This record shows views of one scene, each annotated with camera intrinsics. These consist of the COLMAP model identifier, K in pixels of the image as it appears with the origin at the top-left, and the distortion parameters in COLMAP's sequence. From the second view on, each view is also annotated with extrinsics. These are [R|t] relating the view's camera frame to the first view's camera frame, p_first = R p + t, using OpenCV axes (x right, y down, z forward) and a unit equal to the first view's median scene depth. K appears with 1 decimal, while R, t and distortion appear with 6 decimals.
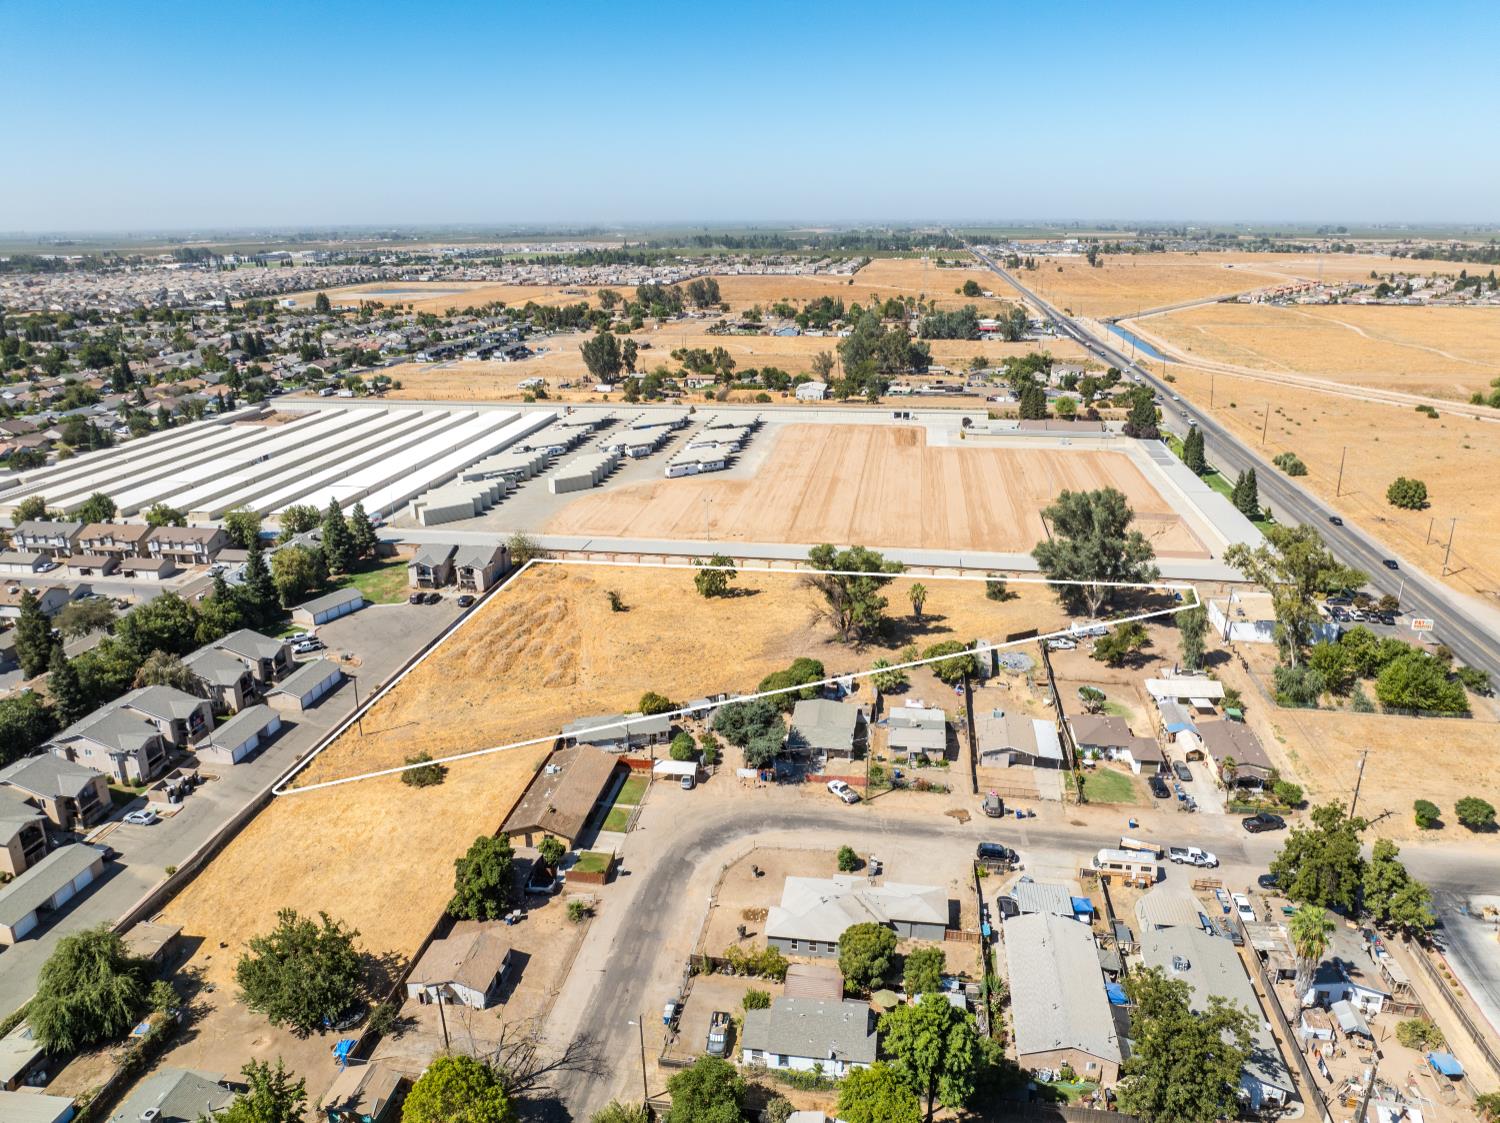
lens RADIAL K [[1056.3, 0, 751.9], [0, 1056.3, 557.0], [0, 0, 1]] dist [-0.034903, -0.001477]
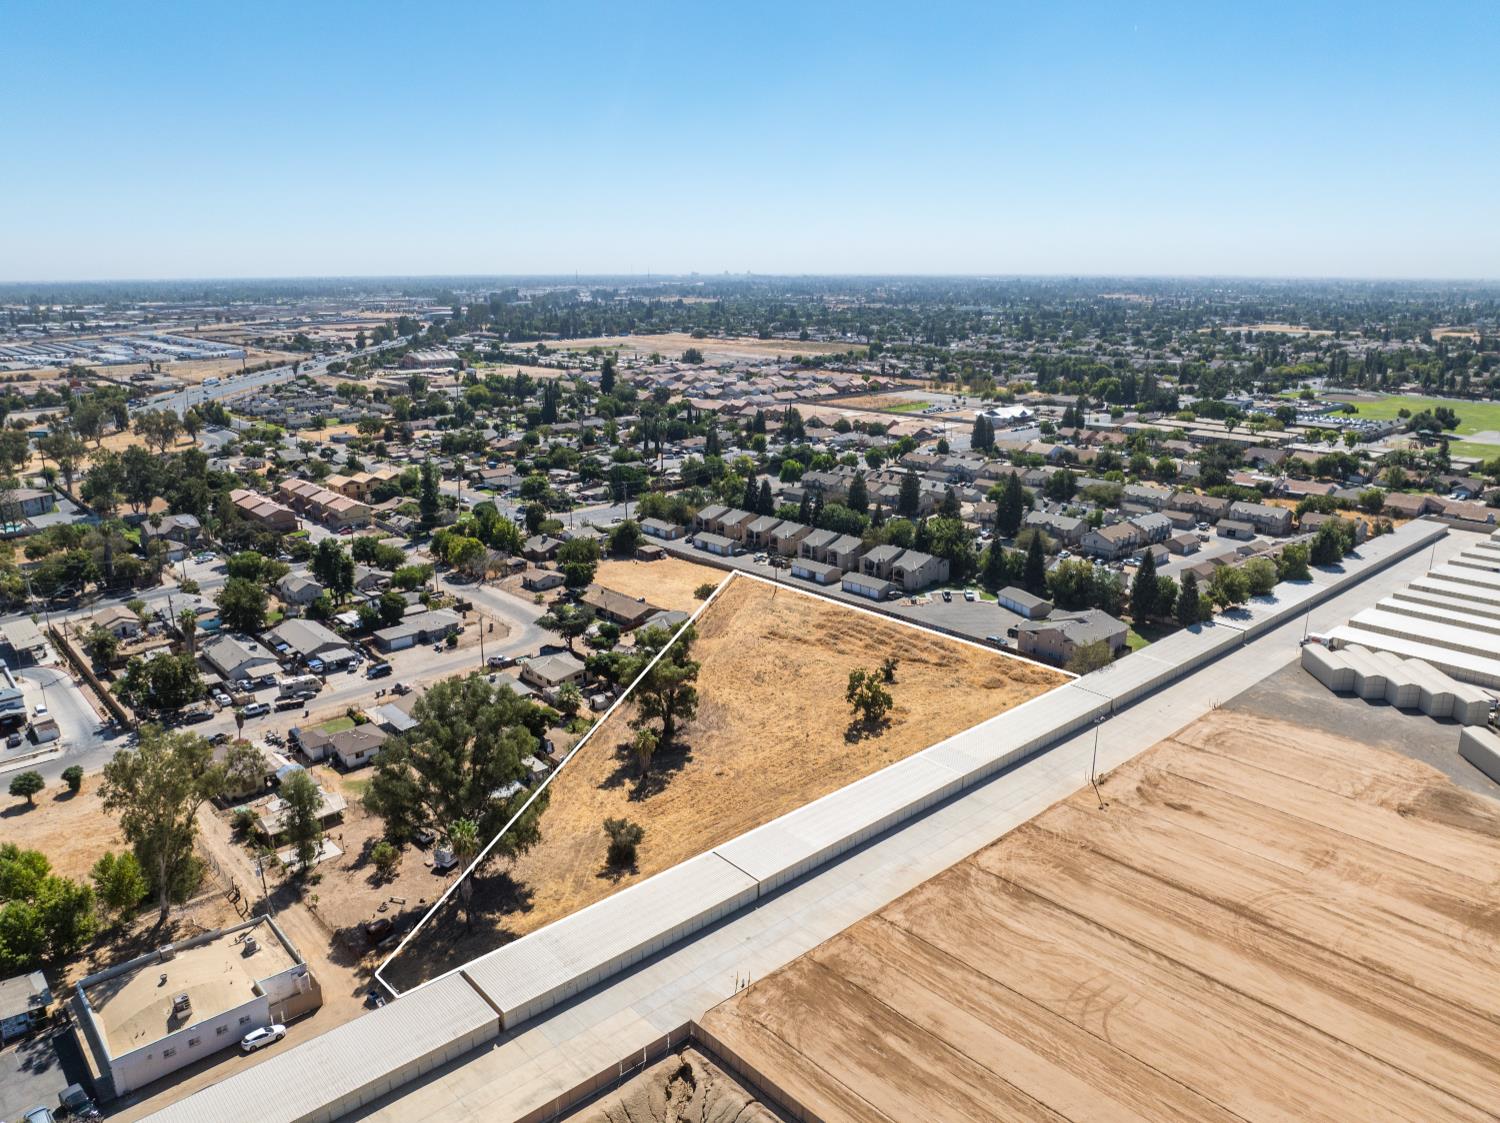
lens RADIAL K [[1056.3, 0, 751.9], [0, 1056.3, 557.0], [0, 0, 1]] dist [-0.034903, -0.001477]
pose [[-0.630182, 0.212485, -0.746807, 0.624071], [-0.233452, 0.865469, 0.443243, -0.427148], [0.740521, 0.453667, -0.495797, 1.288519]]
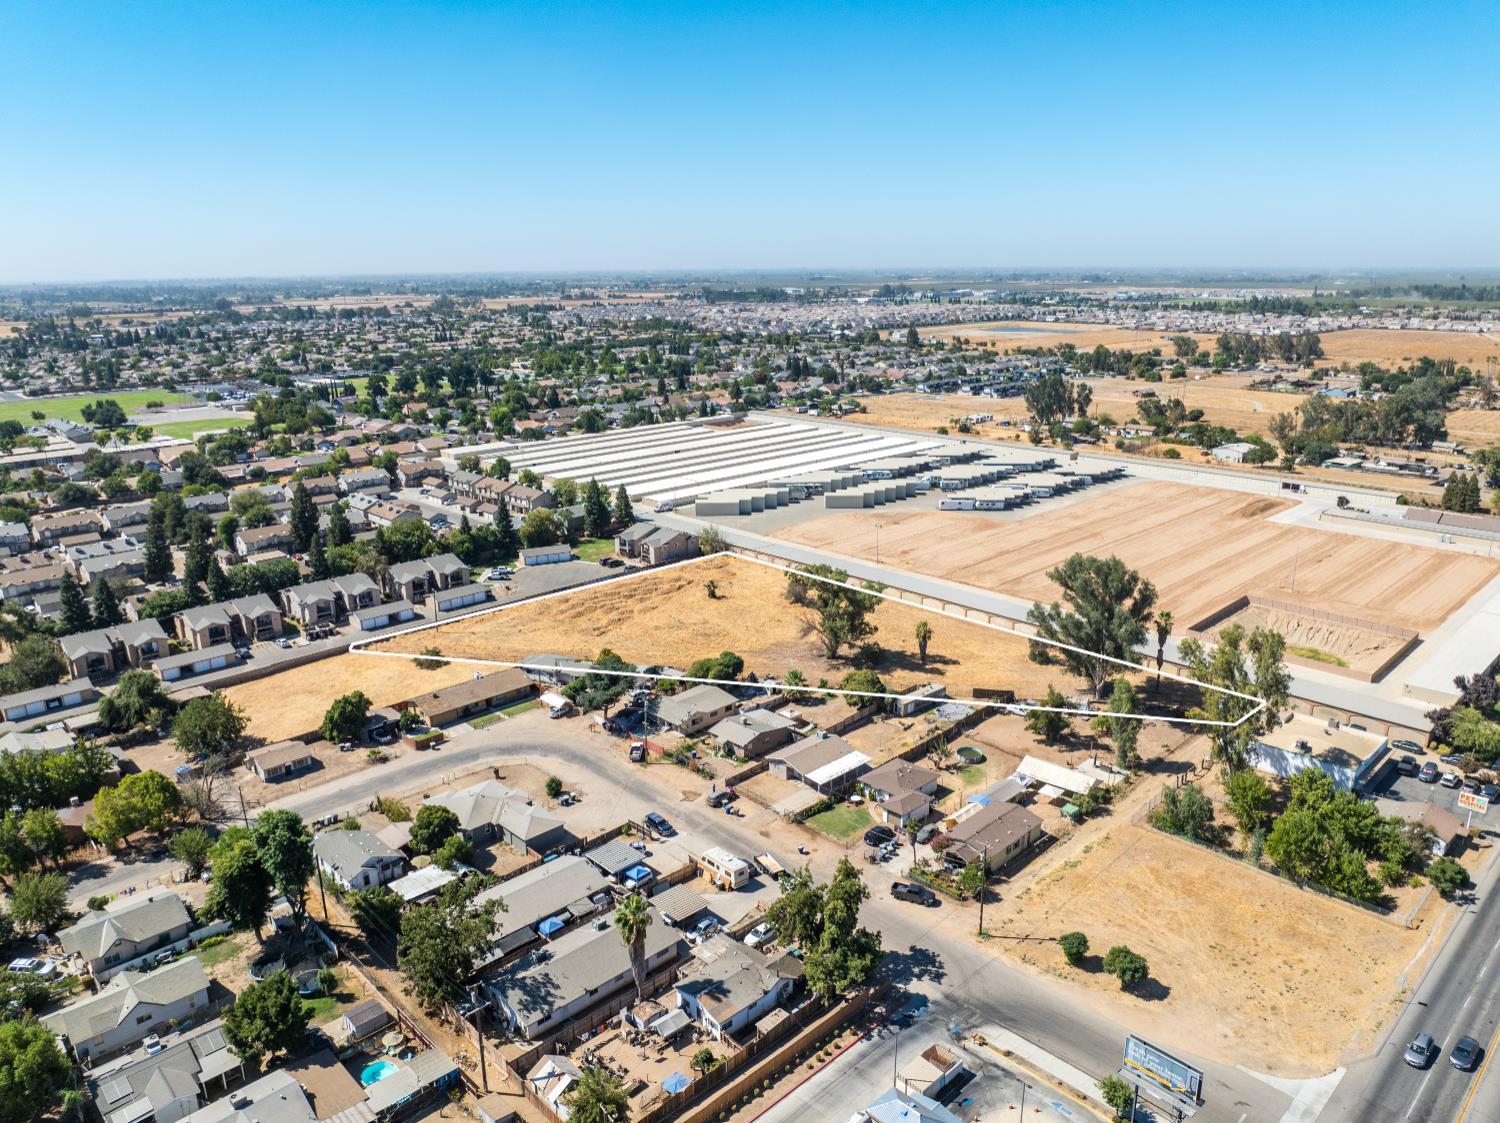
lens RADIAL K [[1056.3, 0, 751.9], [0, 1056.3, 557.0], [0, 0, 1]] dist [-0.034903, -0.001477]
pose [[0.797376, 0.161315, -0.581523, 0.557503], [-0.183131, 0.982853, 0.021538, -0.025361], [0.575026, 0.089321, 0.813245, 0.070102]]
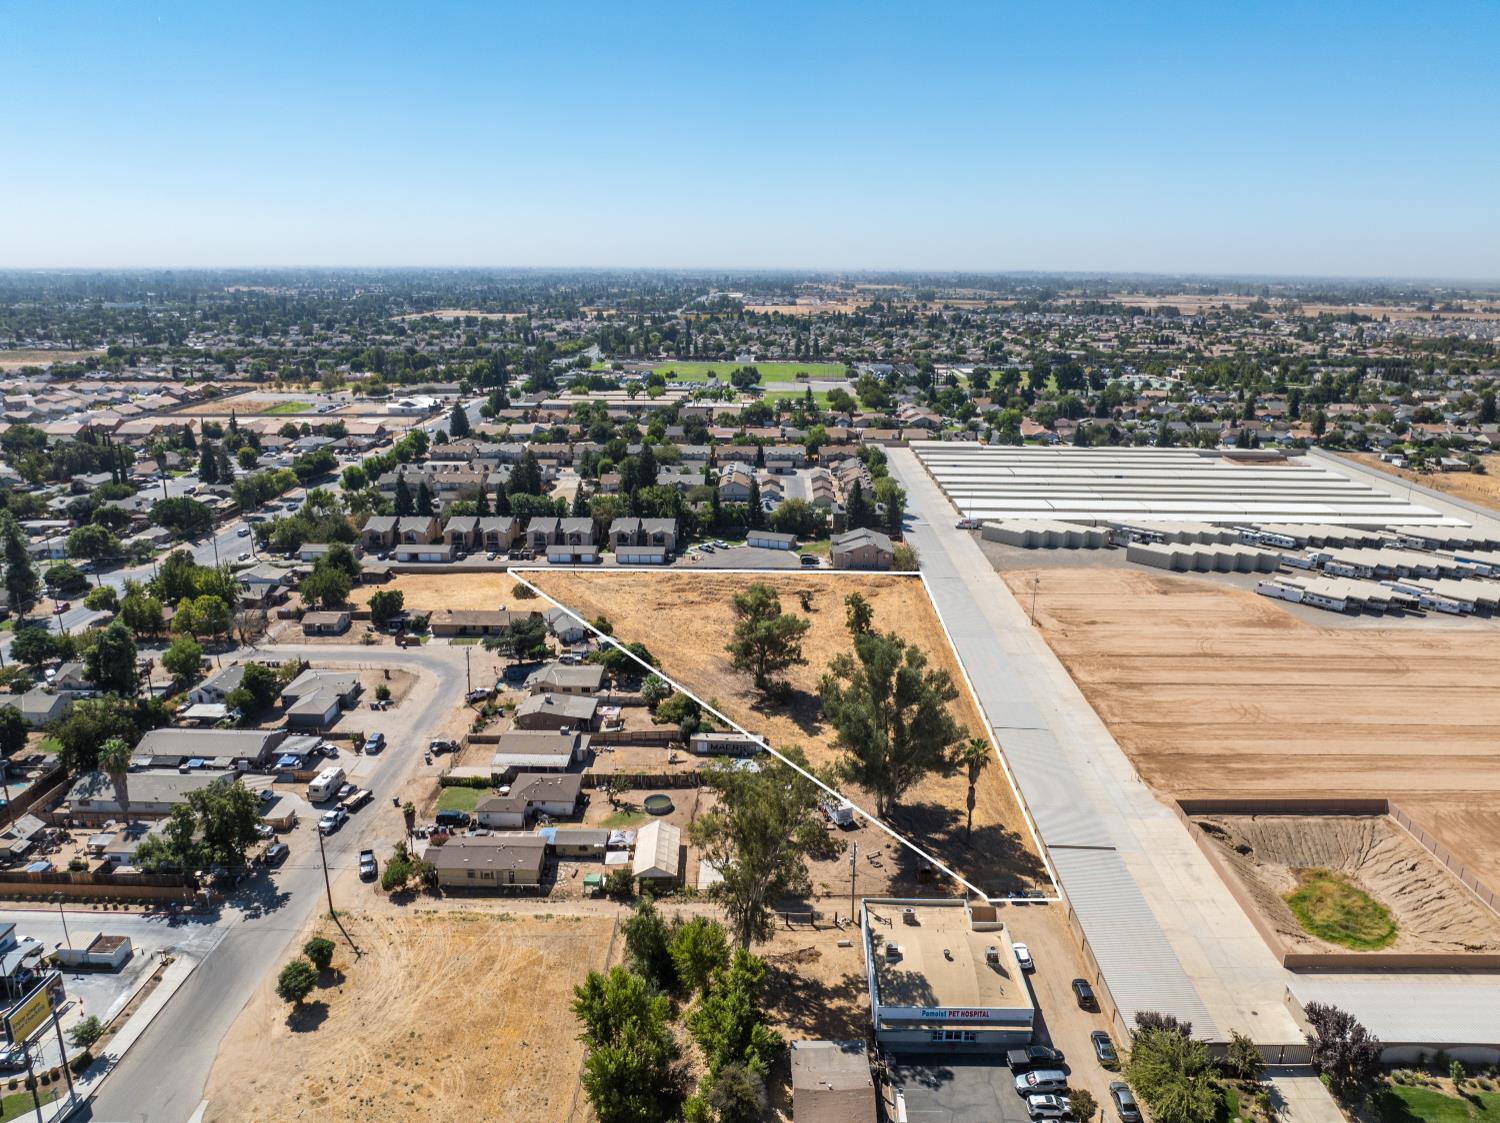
lens RADIAL K [[1056.3, 0, 751.9], [0, 1056.3, 557.0], [0, 0, 1]] dist [-0.034903, -0.001477]
pose [[0.130924, 0.274668, -0.952584, 0.897984], [-0.314300, 0.922789, 0.222880, -0.226615], [0.940252, 0.270217, 0.207144, 0.670894]]
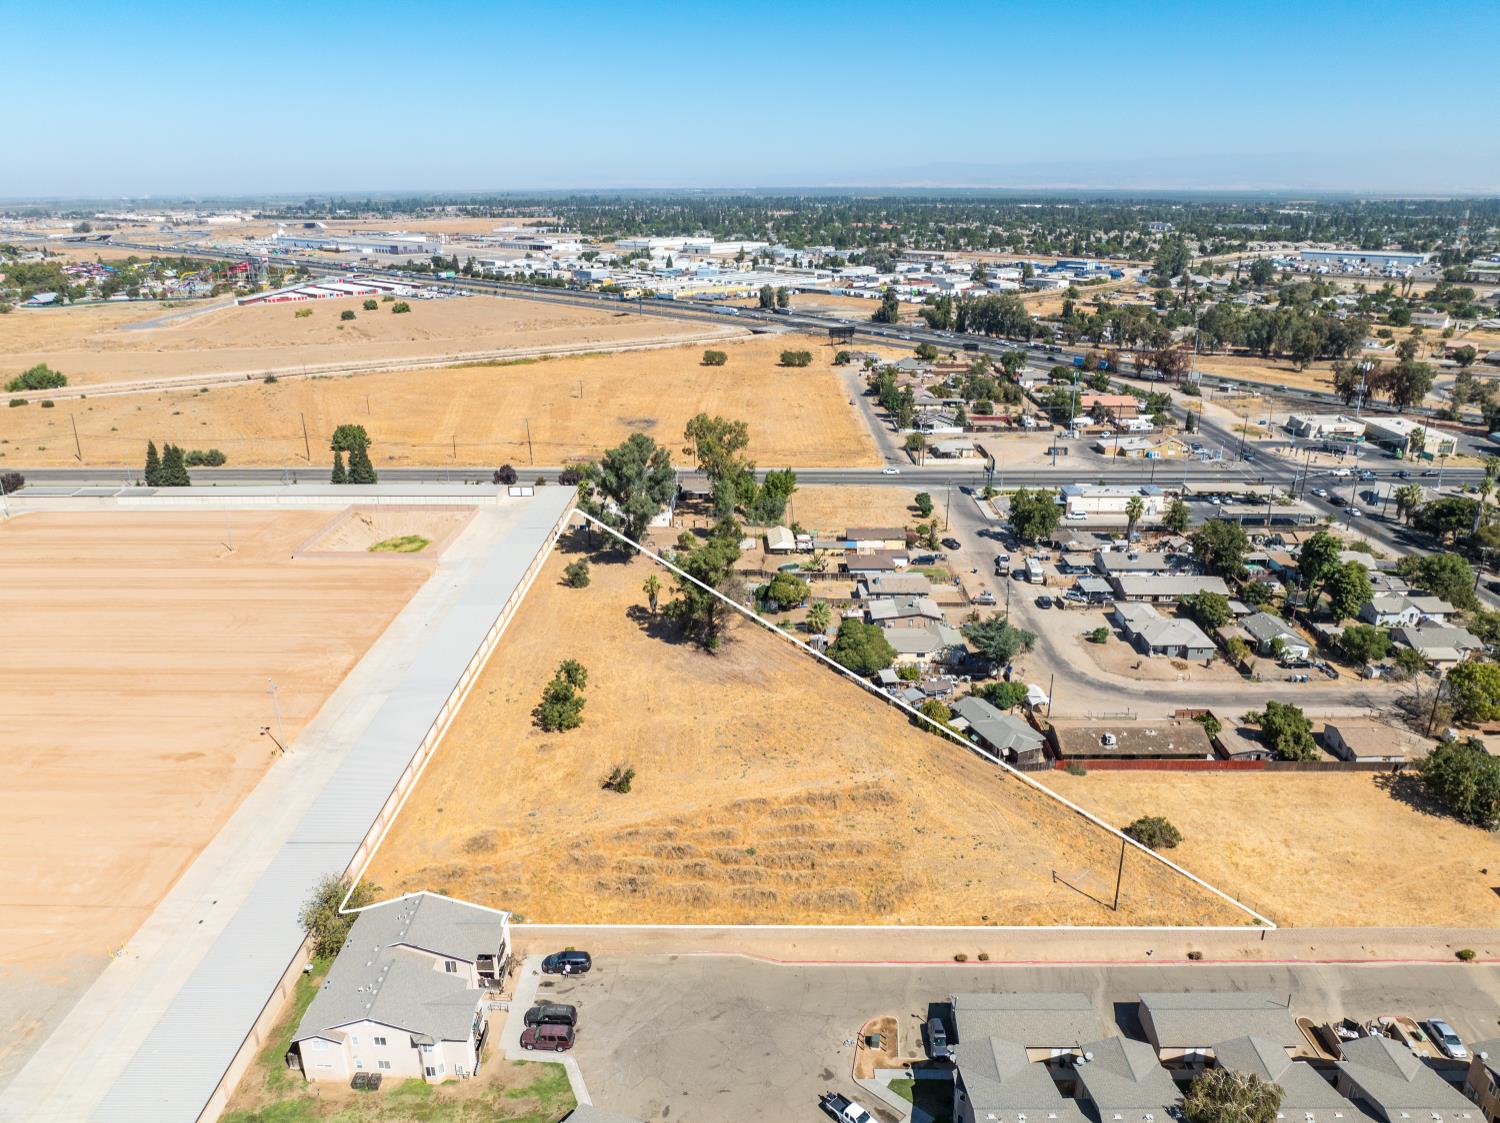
lens RADIAL K [[1056.3, 0, 751.9], [0, 1056.3, 557.0], [0, 0, 1]] dist [-0.034903, -0.001477]
pose [[-0.144901, -0.324784, 0.934622, -0.683707], [0.309573, 0.882286, 0.354593, -0.276775], [-0.939770, 0.340714, -0.027300, 0.862164]]
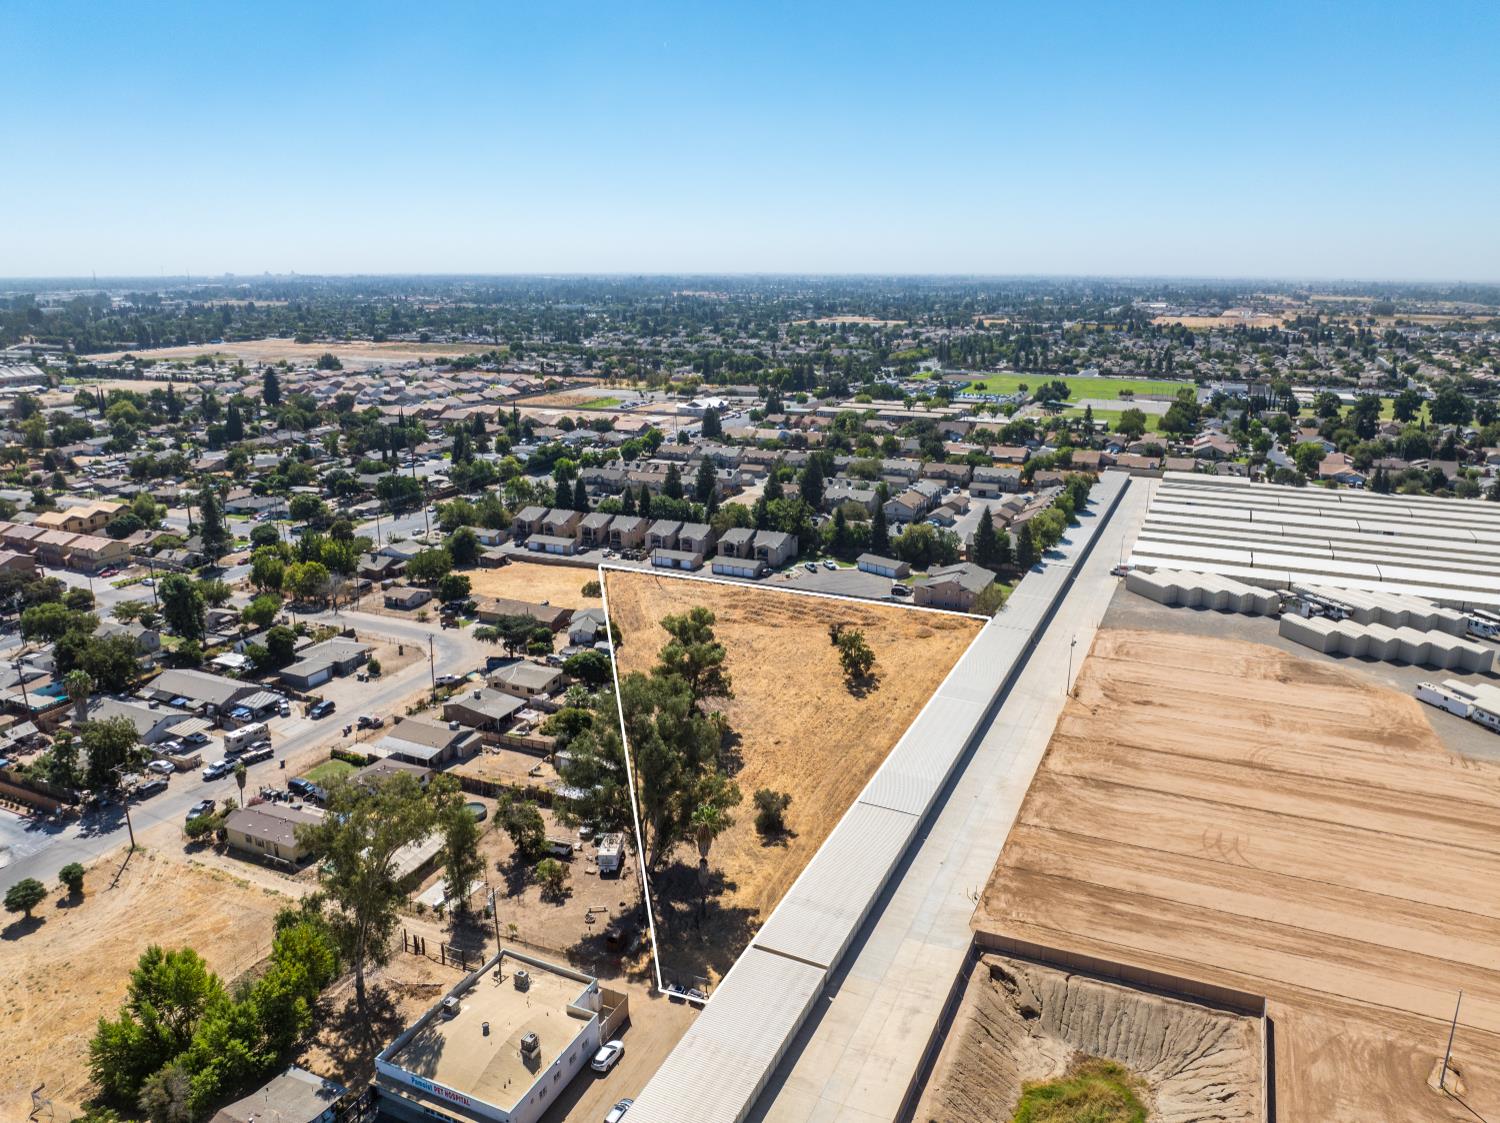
lens RADIAL K [[1056.3, 0, 751.9], [0, 1056.3, 557.0], [0, 0, 1]] dist [-0.034903, -0.001477]
pose [[-0.274011, 0.260869, -0.925670, 0.819089], [-0.296214, 0.892825, 0.339295, -0.344972], [0.914973, 0.367167, -0.167370, 1.031937]]
